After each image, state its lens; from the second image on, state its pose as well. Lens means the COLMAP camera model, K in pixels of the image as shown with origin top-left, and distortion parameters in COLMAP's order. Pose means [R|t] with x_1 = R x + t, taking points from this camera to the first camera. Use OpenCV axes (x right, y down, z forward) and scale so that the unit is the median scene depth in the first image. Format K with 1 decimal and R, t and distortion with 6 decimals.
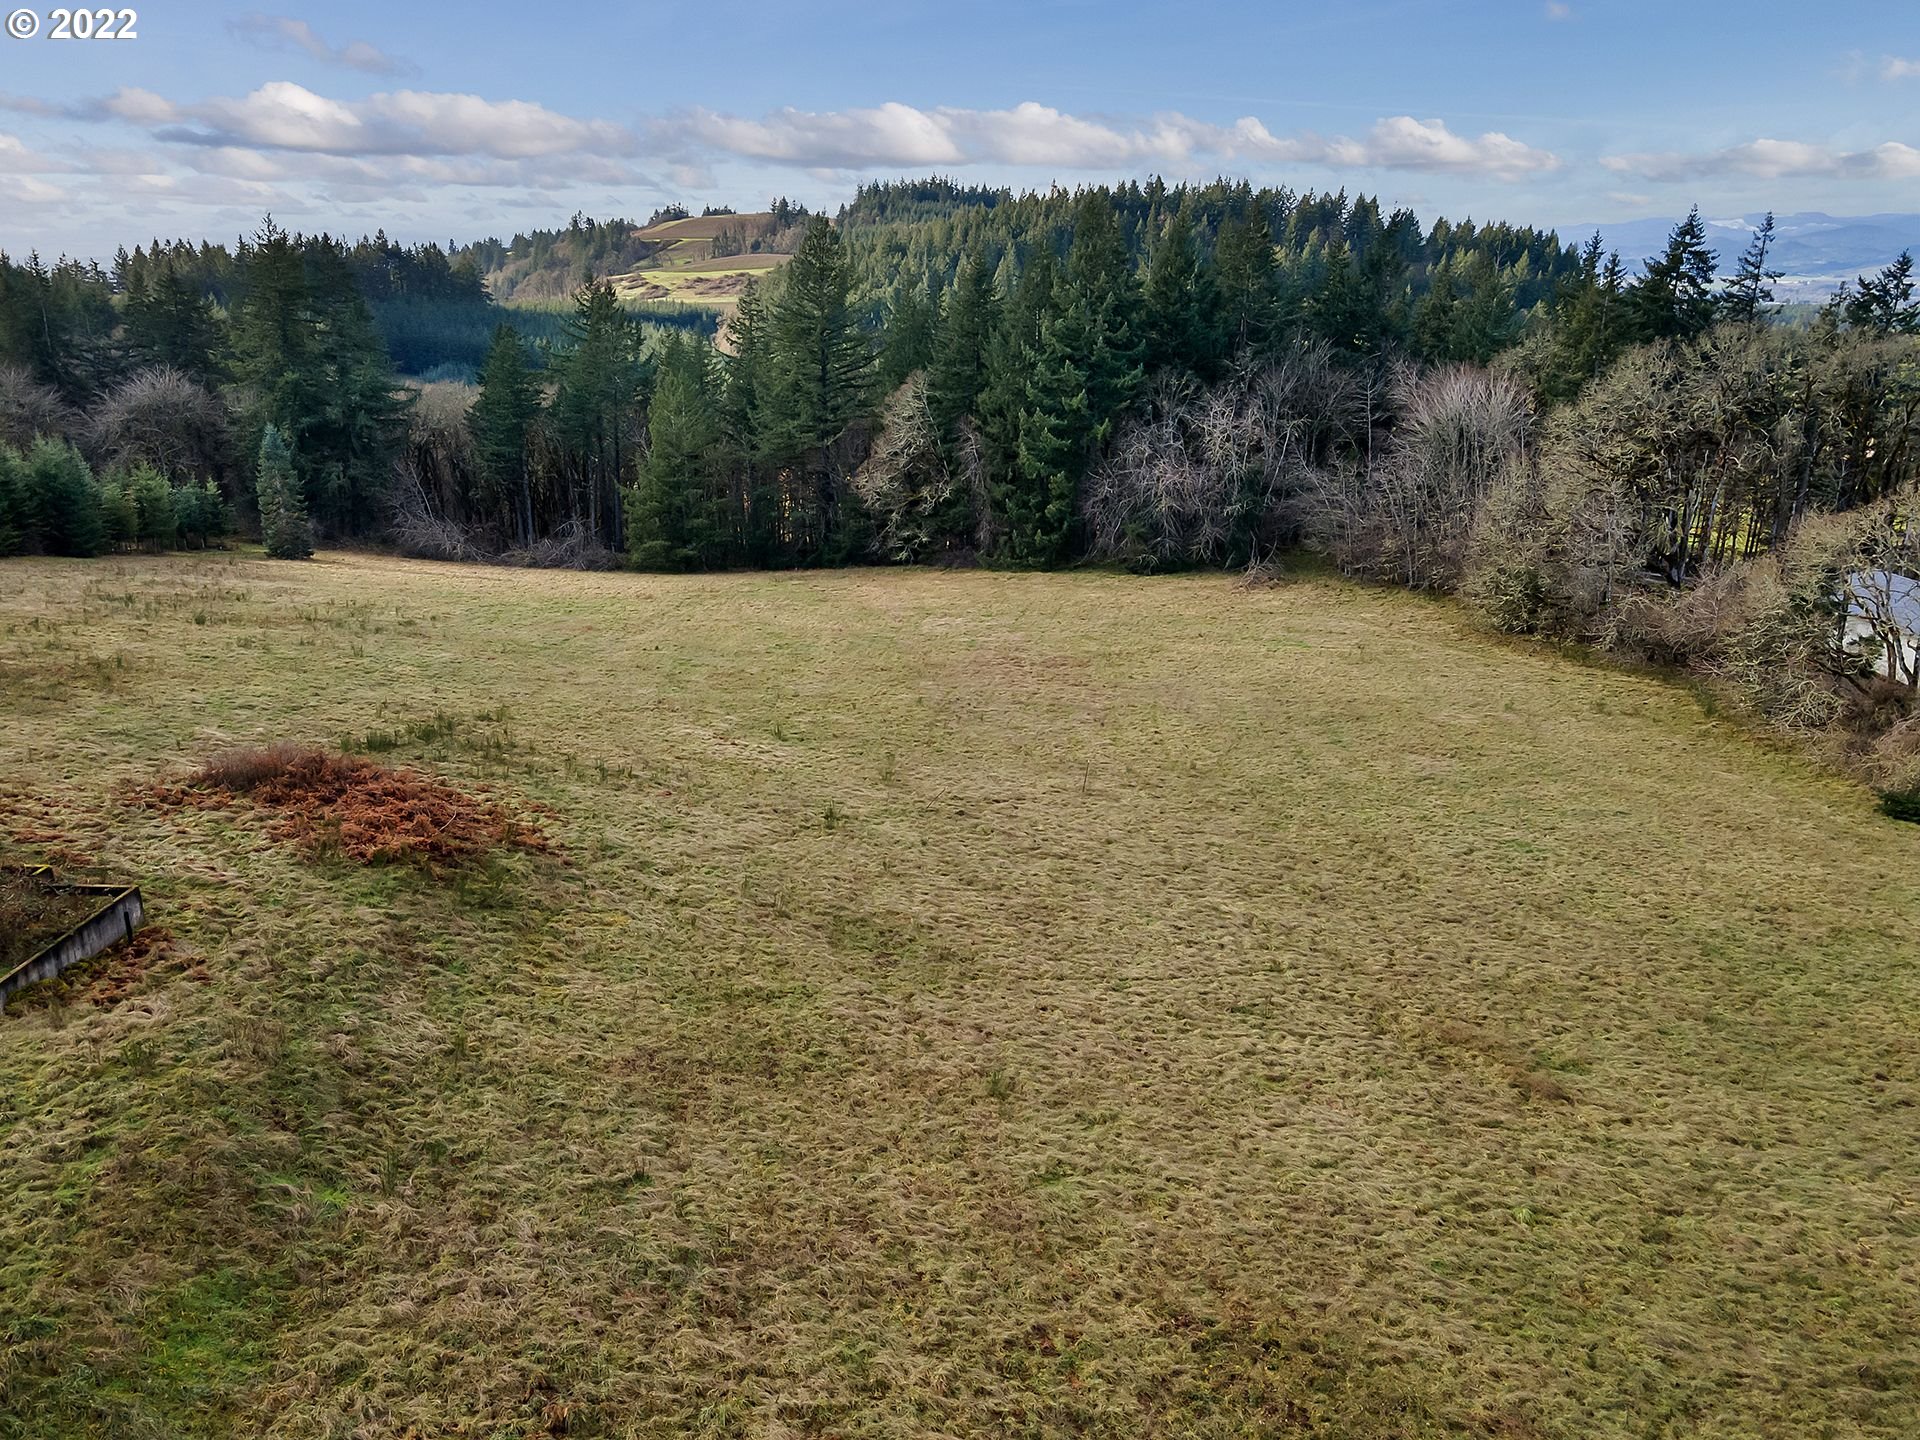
lens RADIAL K [[1400.1, 0, 945.2], [0, 1400.1, 725.1], [0, 0, 1]] dist [0.028249, 0.025049]
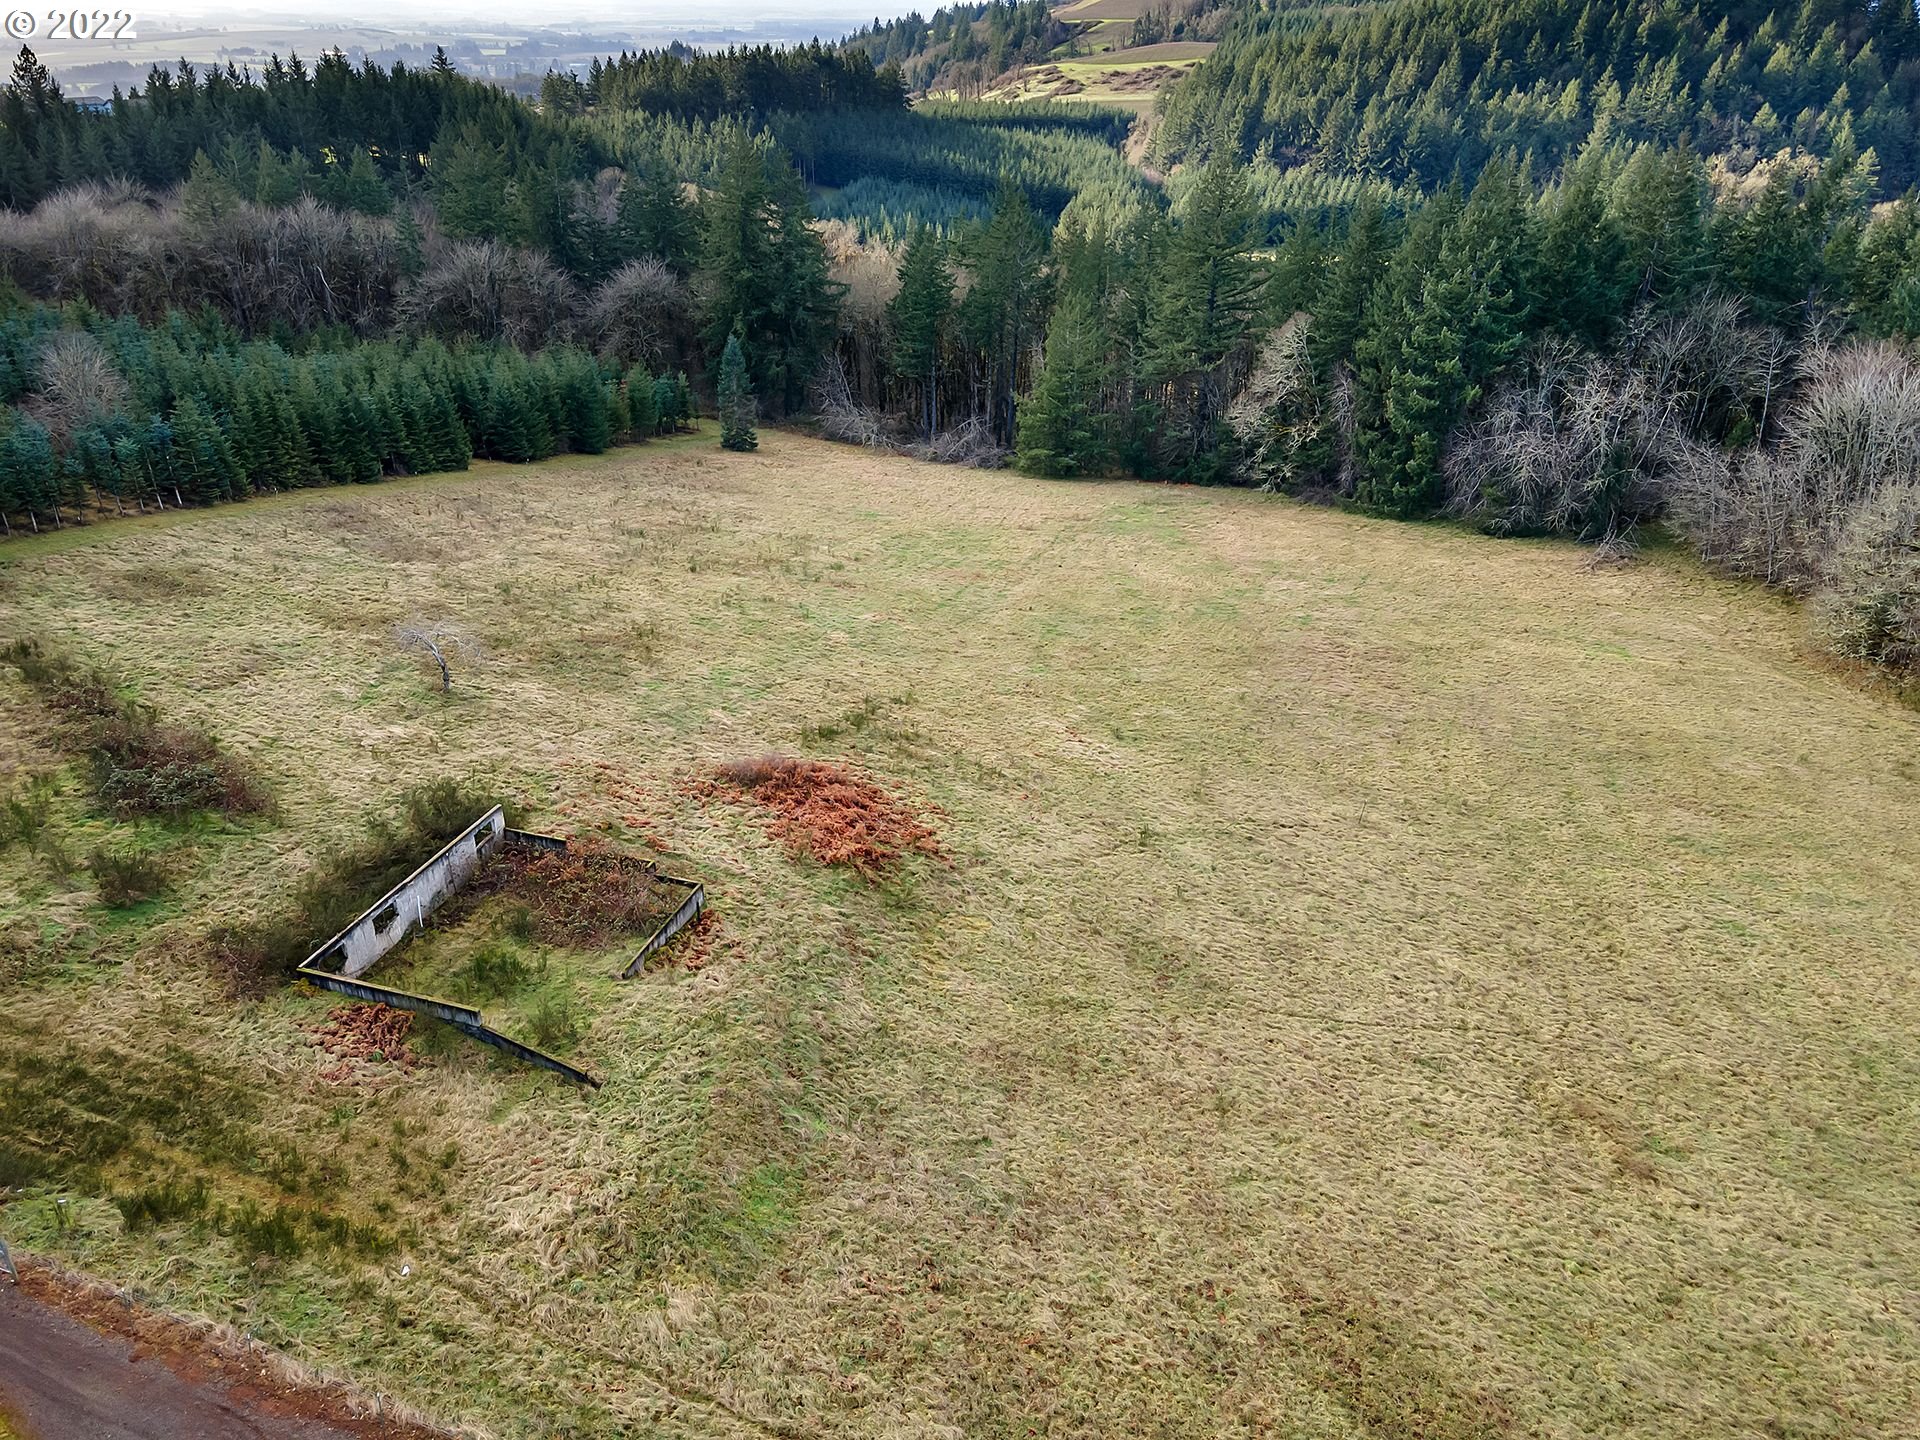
lens RADIAL K [[1400.1, 0, 947.7], [0, 1400.1, 722.3], [0, 0, 1]] dist [0.028249, 0.025049]
pose [[0.962701, 0.117818, -0.243568, 0.021028], [-0.081556, 0.984704, 0.153970, -0.099903], [0.257983, -0.128363, 0.957584, -0.130495]]
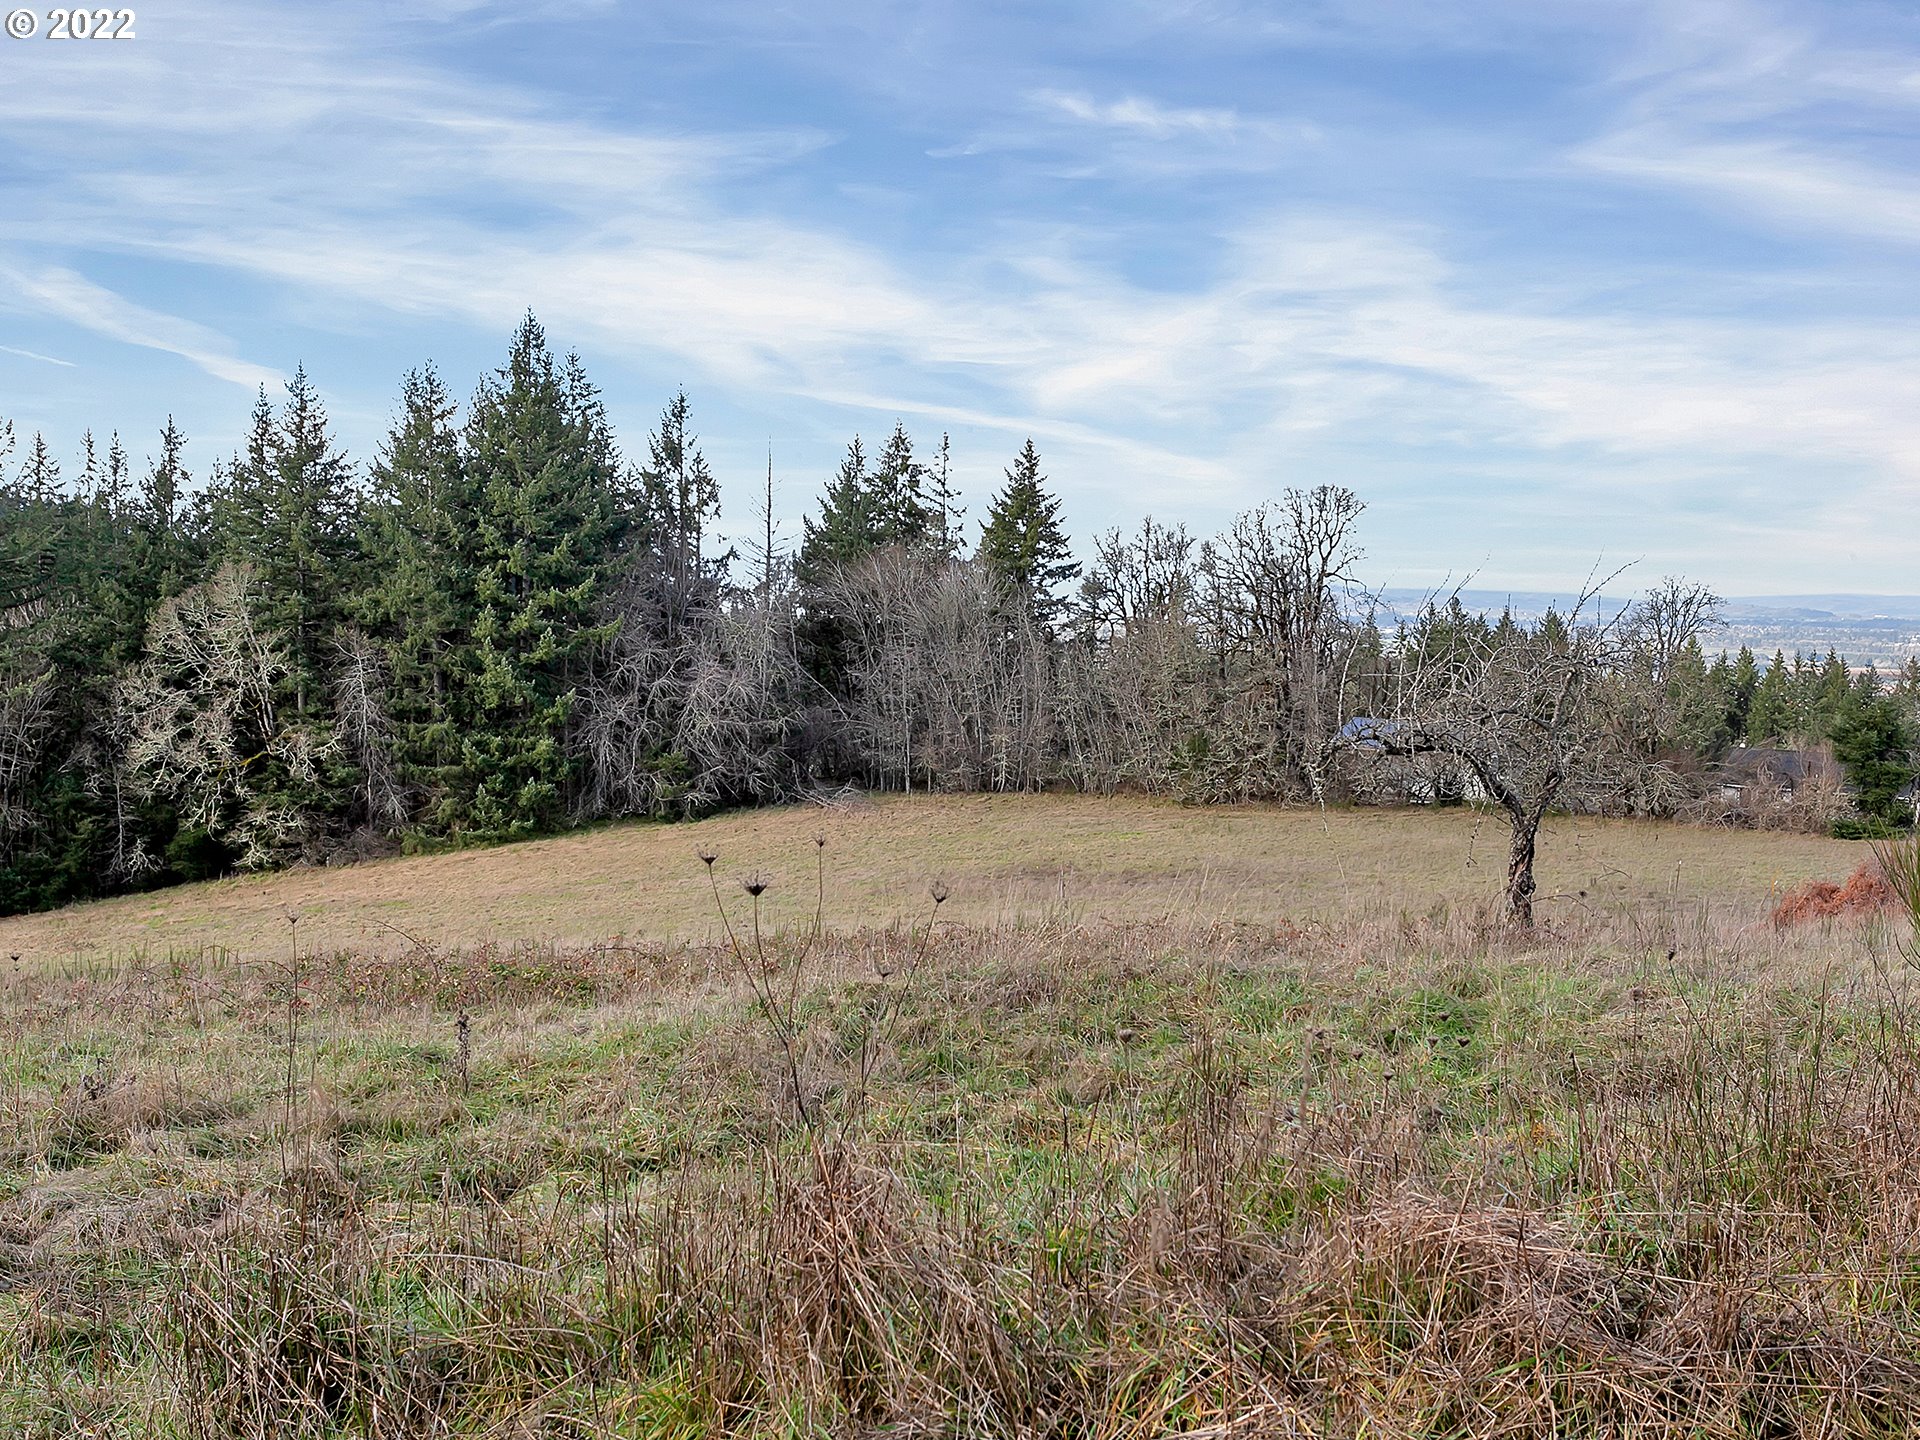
lens RADIAL K [[1810.1, 0, 949.9], [0, 1810.1, 720.6], [0, 0, 1]] dist [-0.011696, 0.000000]
pose [[0.607001, -0.057353, 0.792629, -0.510109], [0.241562, 0.963515, -0.115272, -0.017635], [-0.757098, 0.261439, 0.598709, 0.328111]]
